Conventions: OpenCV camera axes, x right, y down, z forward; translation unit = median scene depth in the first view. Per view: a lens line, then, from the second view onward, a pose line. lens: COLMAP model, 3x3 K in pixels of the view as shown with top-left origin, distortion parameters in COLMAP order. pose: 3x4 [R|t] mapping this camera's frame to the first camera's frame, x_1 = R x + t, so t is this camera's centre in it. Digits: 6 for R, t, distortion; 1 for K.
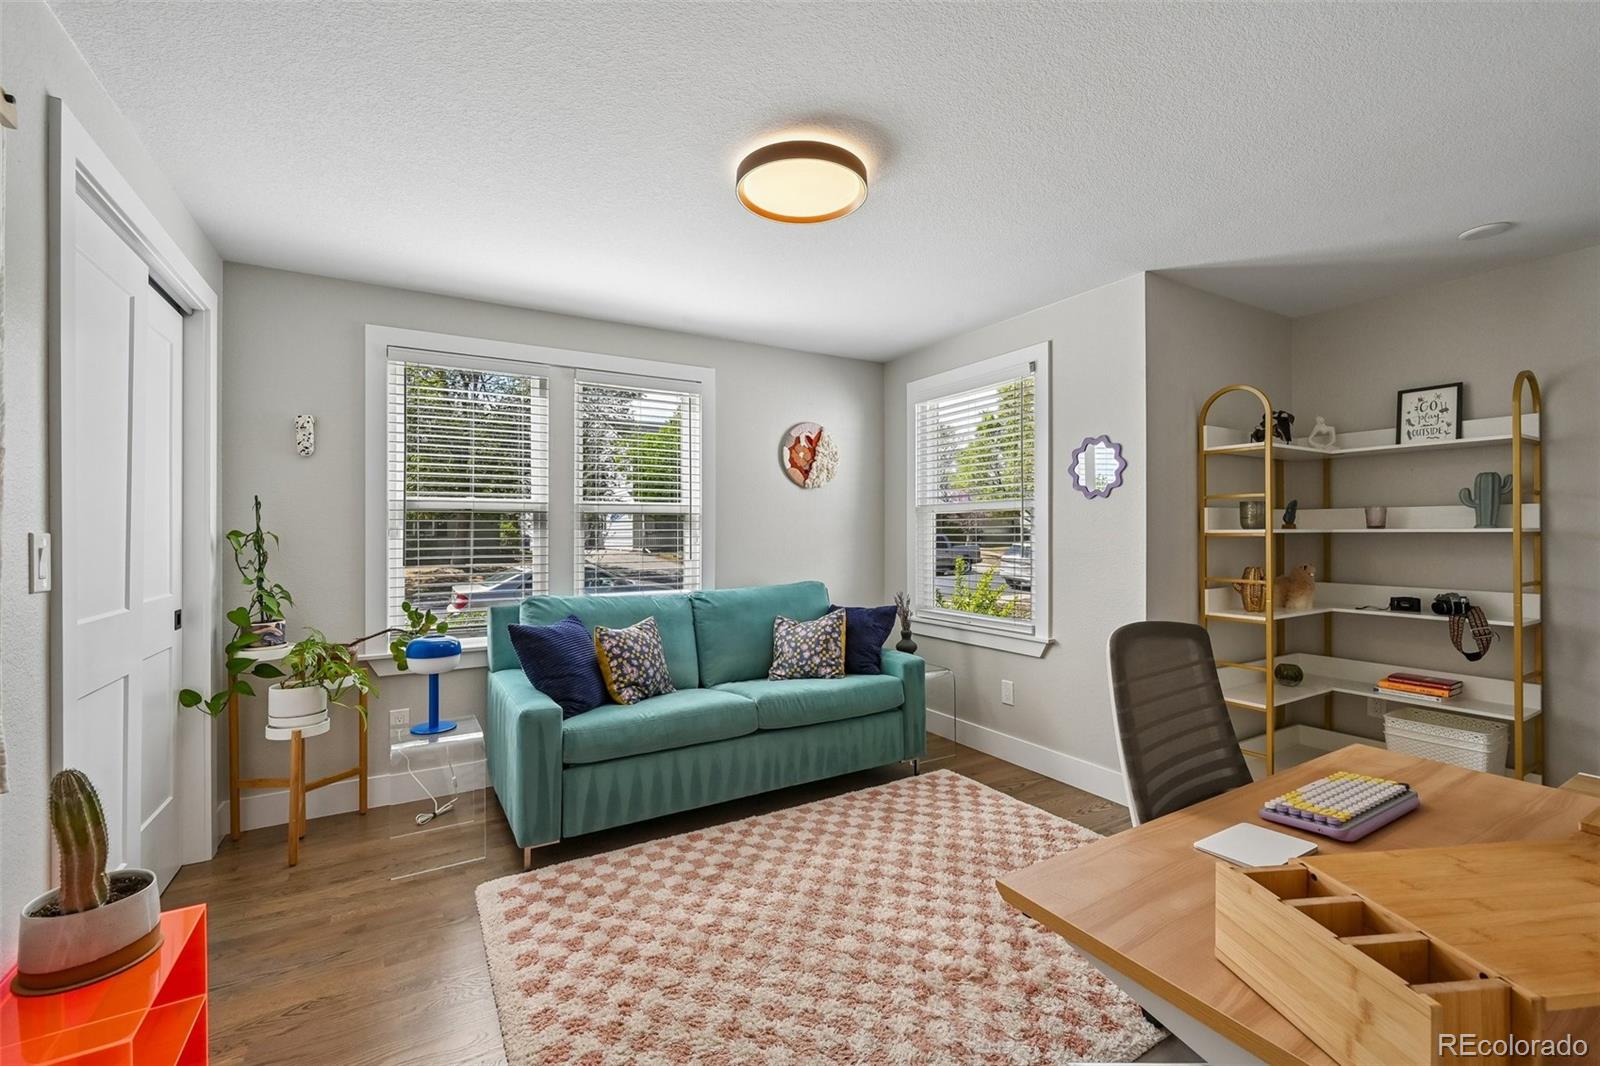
lens RADIAL K [[661.3, 0, 796.9], [0, 661.3, 542.2], [0, 0, 1]] dist [0.000608, 0.000031]
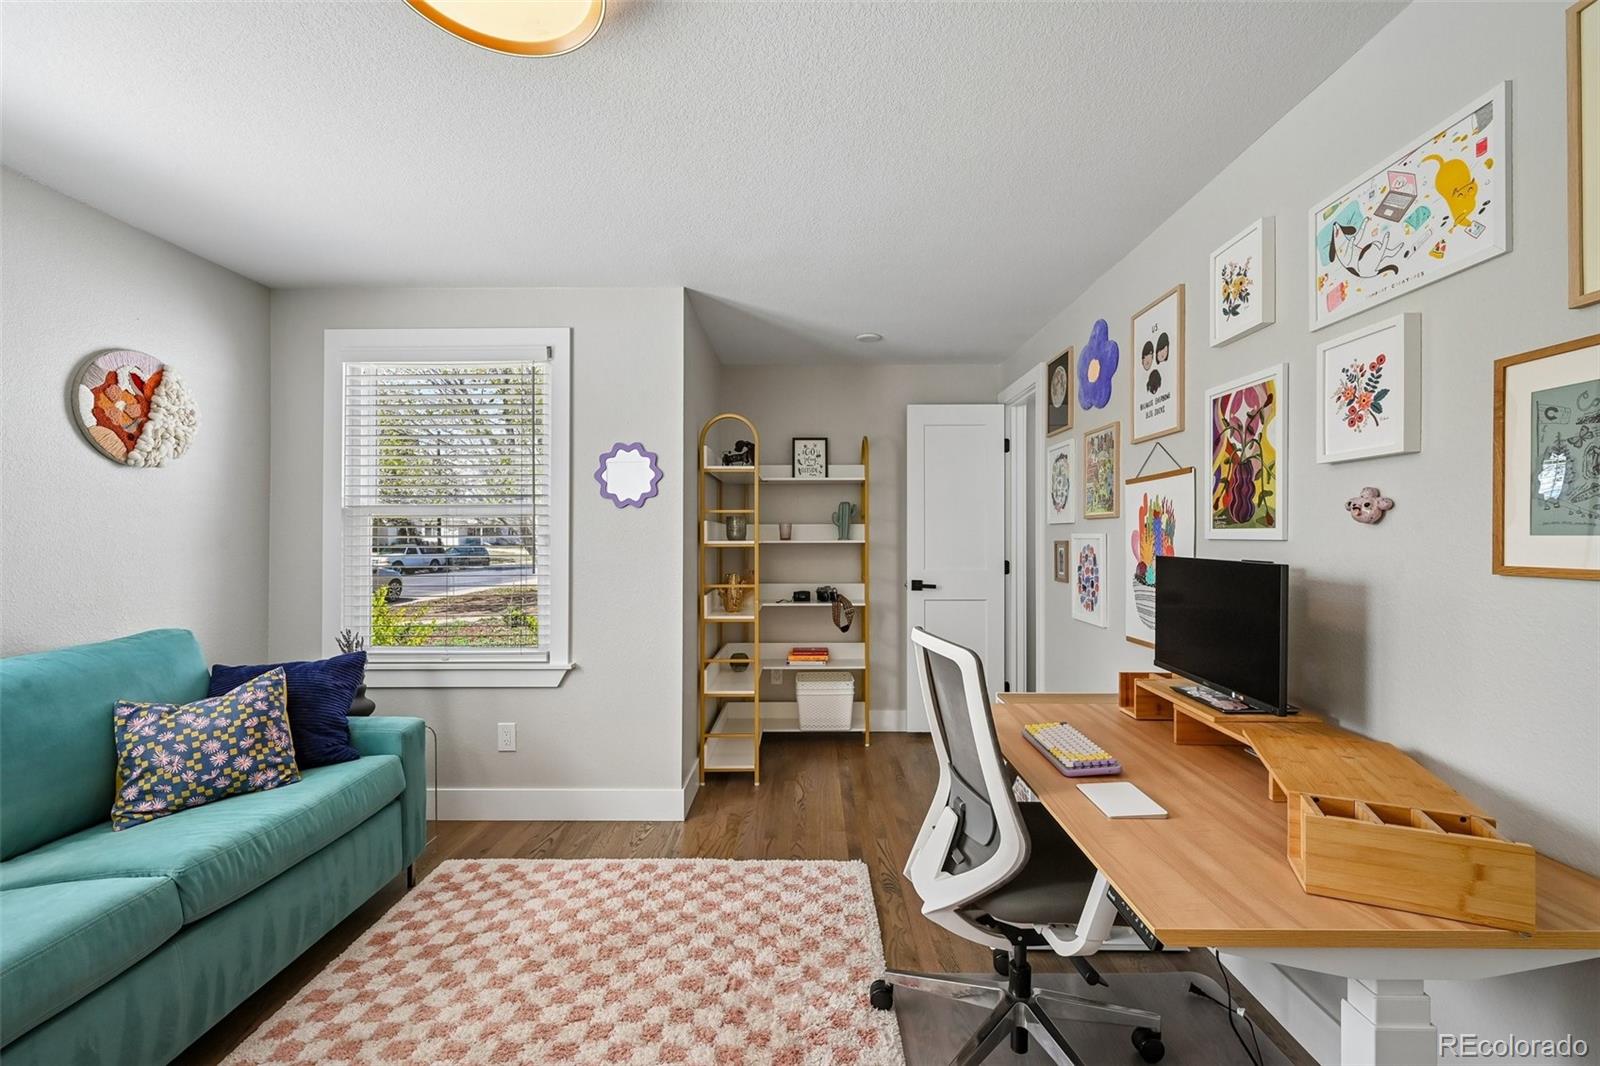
lens RADIAL K [[661.3, 0, 796.9], [0, 661.3, 542.2], [0, 0, 1]] dist [0.000608, 0.000031]
pose [[0.519789, -0.000732, 0.854295, -0.226863], [0.013170, 0.999888, -0.007156, -0.006648], [-0.854193, 0.014971, 0.519740, 0.290602]]
